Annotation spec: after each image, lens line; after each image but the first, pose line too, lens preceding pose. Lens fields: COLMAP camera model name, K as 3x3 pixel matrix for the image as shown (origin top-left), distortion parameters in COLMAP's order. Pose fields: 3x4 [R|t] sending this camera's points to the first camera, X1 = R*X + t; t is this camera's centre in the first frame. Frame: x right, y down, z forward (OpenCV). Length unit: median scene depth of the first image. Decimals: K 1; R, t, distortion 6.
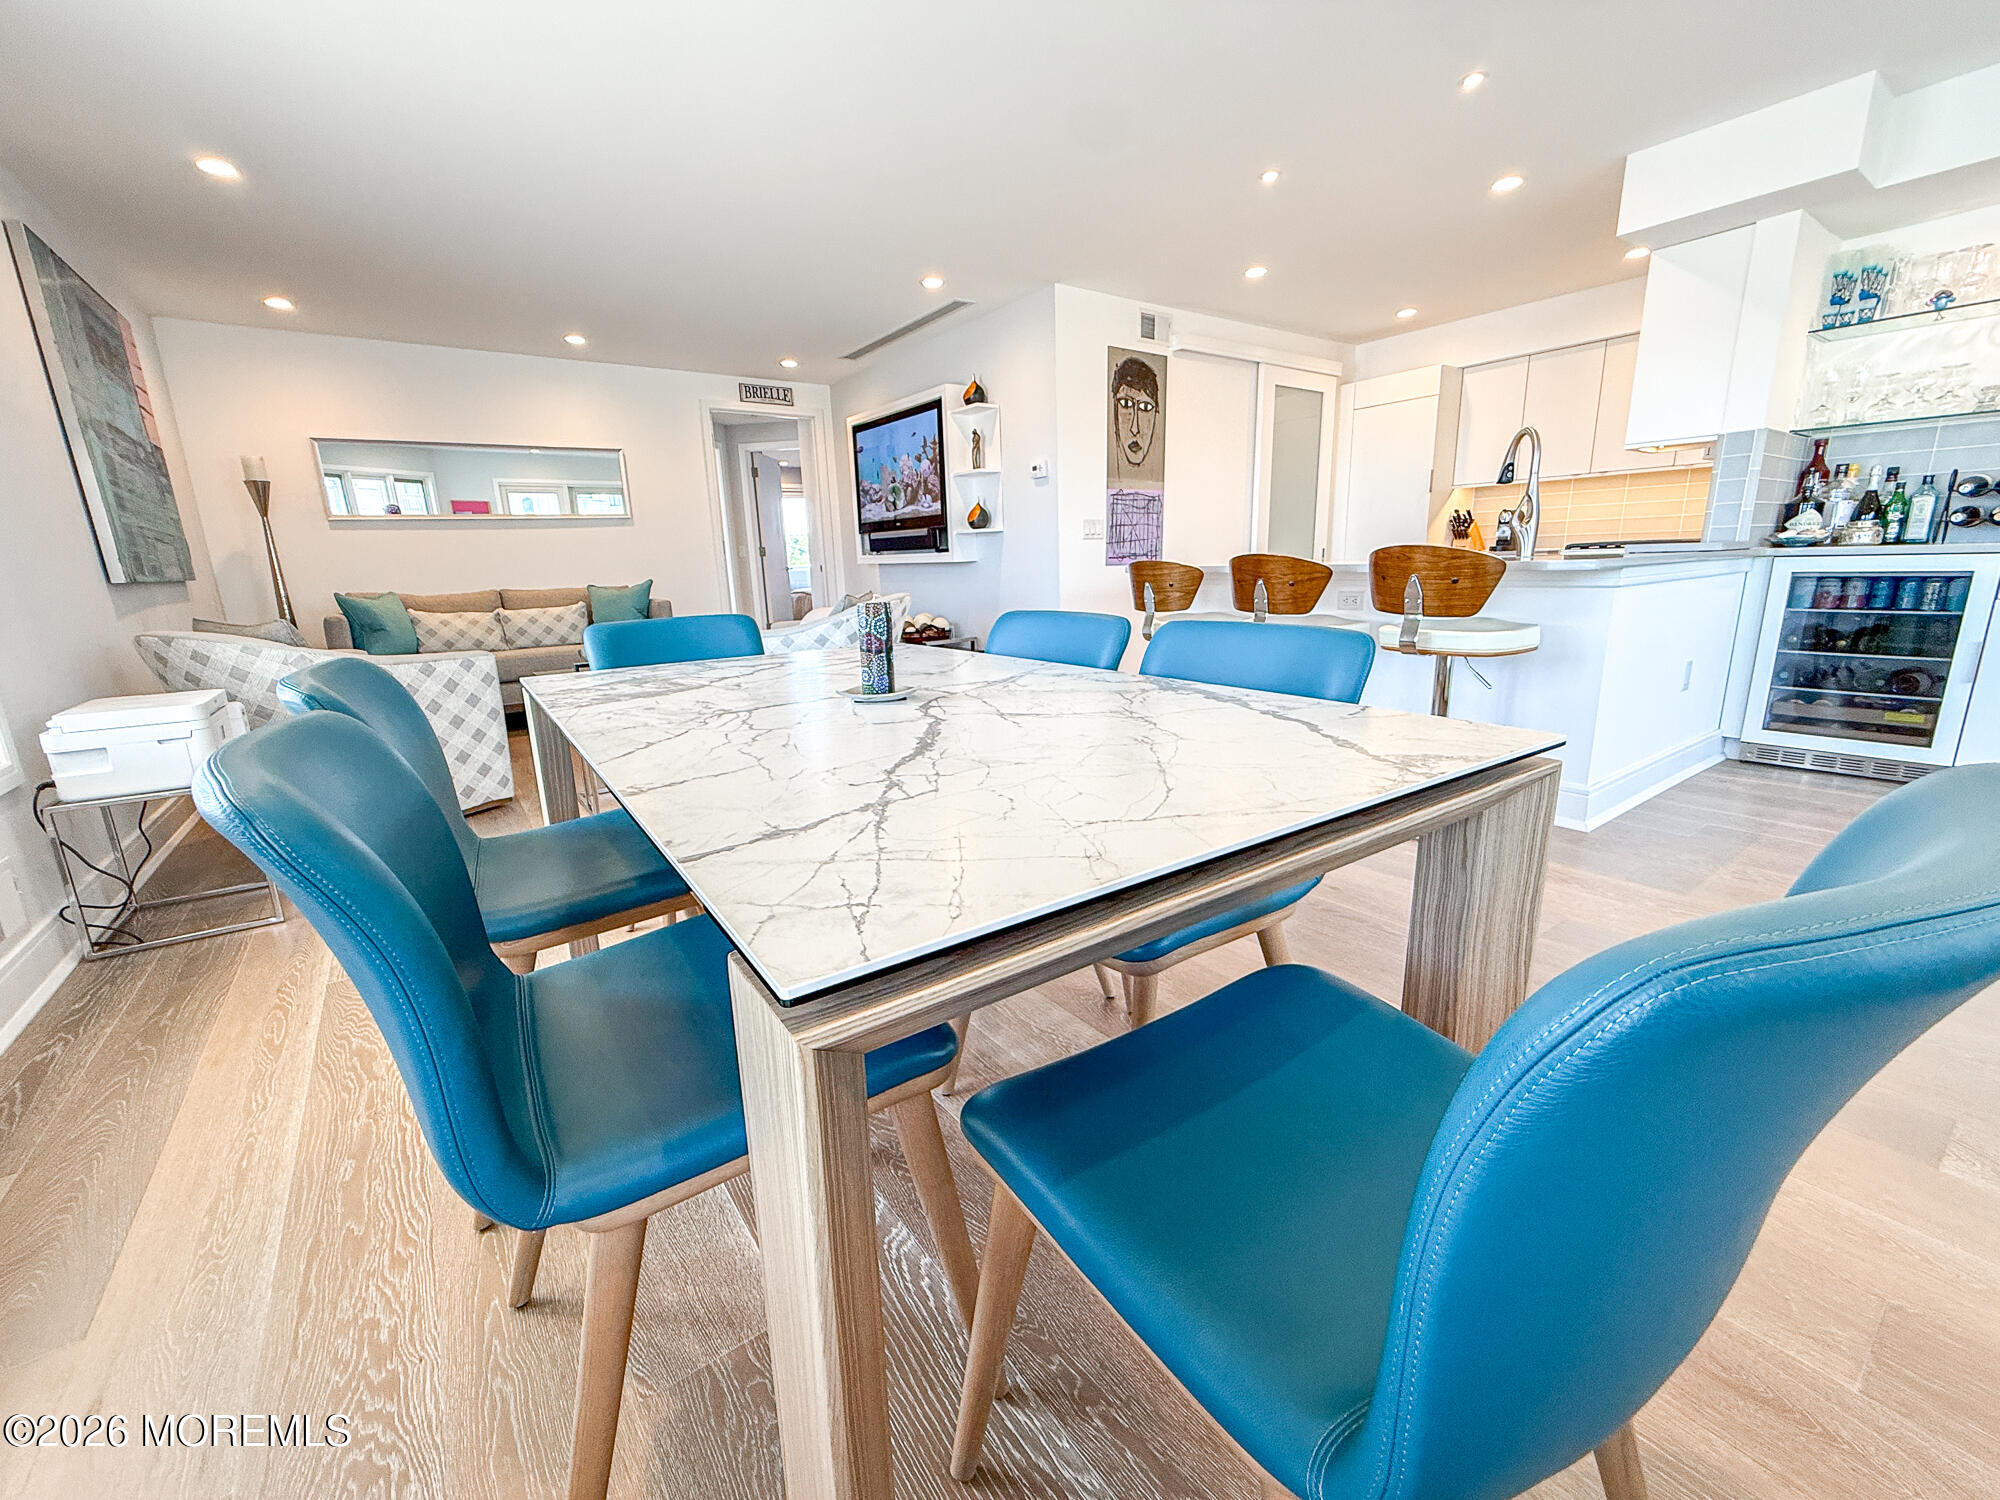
lens RADIAL K [[806.9, 0, 992.8], [0, 806.9, 749.4], [0, 0, 1]] dist [-0.000895, 0.000943]
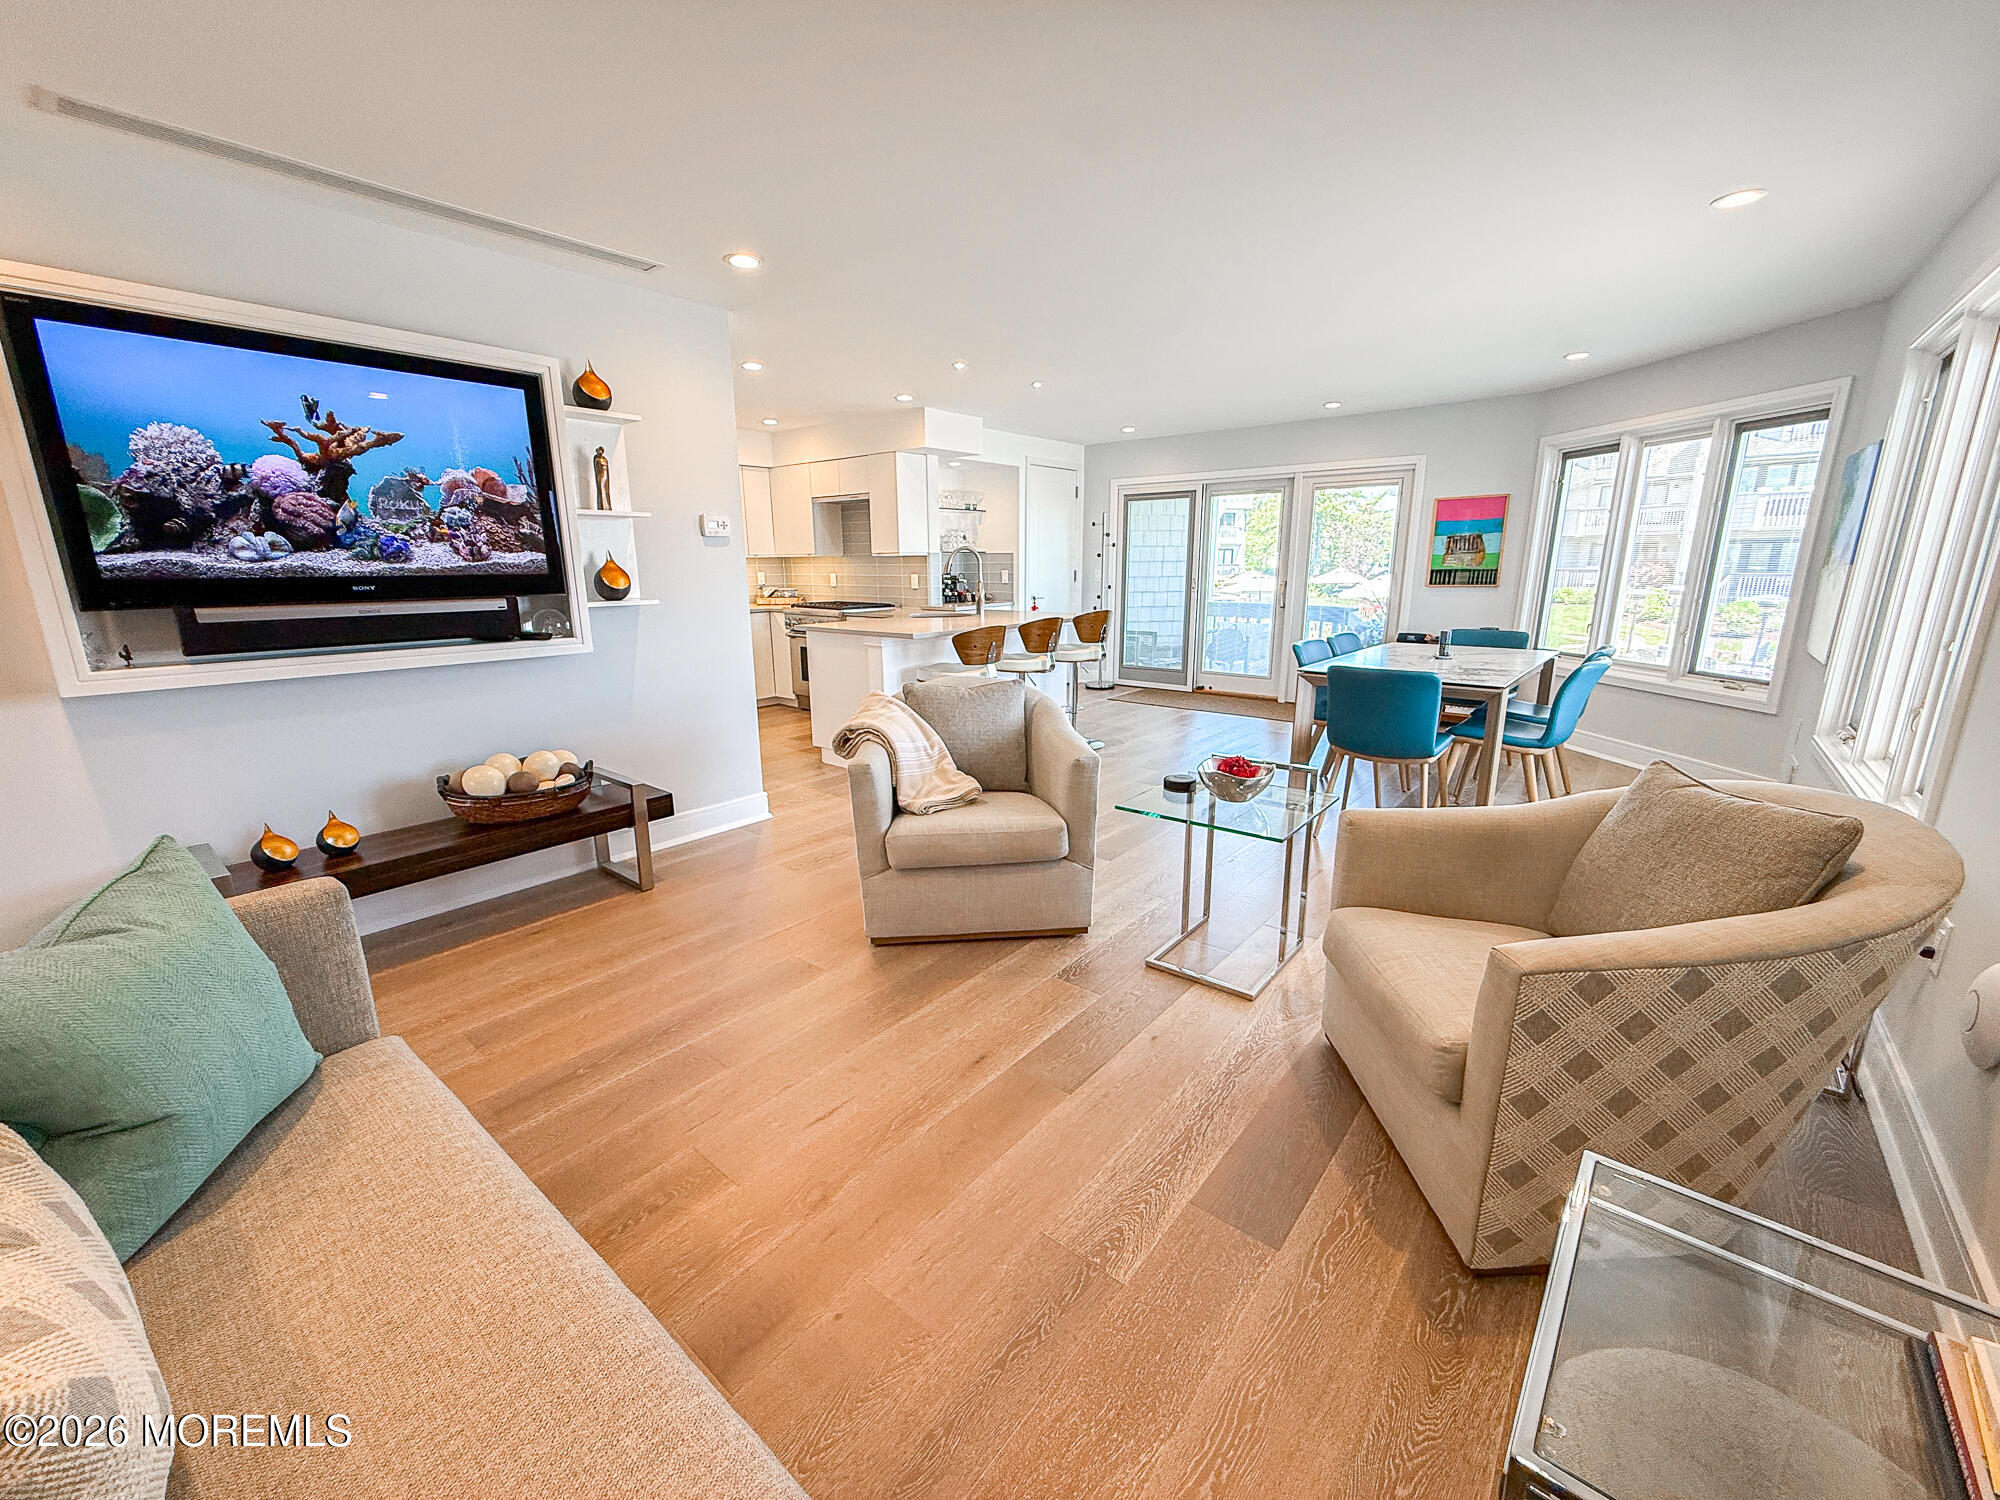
lens RADIAL K [[797.5, 0, 991.4], [0, 797.5, 748.6], [0, 0, 1]] dist [-0.000318, 0.000181]
pose [[-0.251180, -0.189570, 0.949195, -1.116555], [0.240358, 0.937703, 0.250880, -0.382258], [-0.937623, 0.291163, -0.189967, 1.340853]]
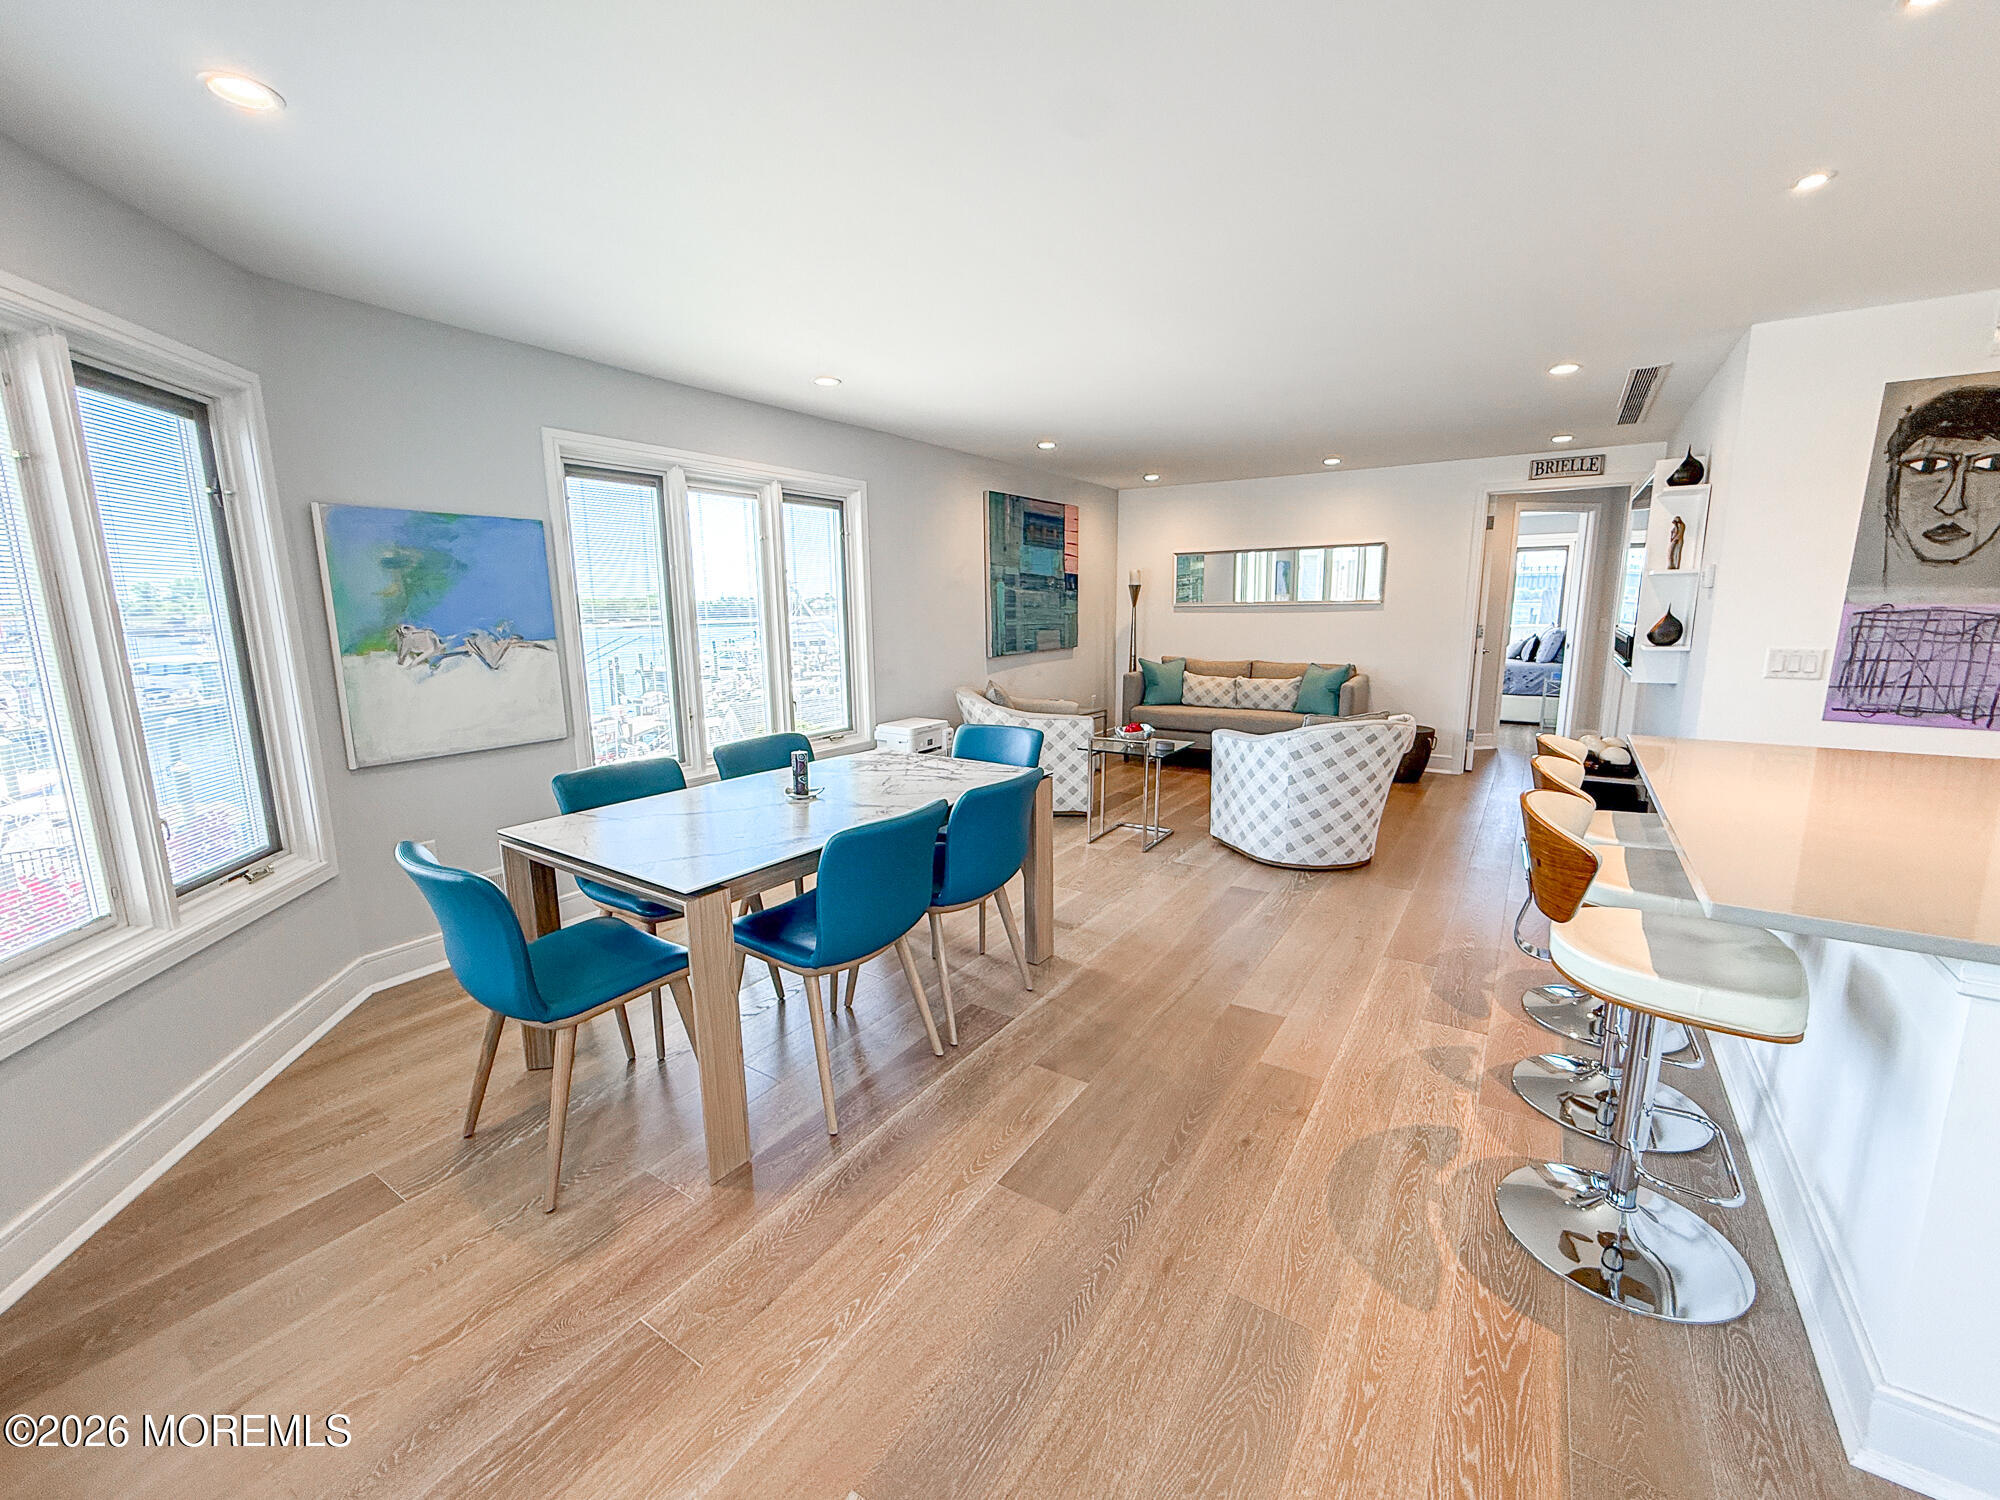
lens RADIAL K [[819.9, 0, 991.4], [0, 819.9, 750.5], [0, 0, 1]] dist [0.000083, 0.000028]
pose [[0.354781, 0.194792, -0.914432, 0.739571], [-0.218194, 0.968298, 0.121612, -0.205091], [0.909133, 0.156378, 0.386036, 0.226394]]
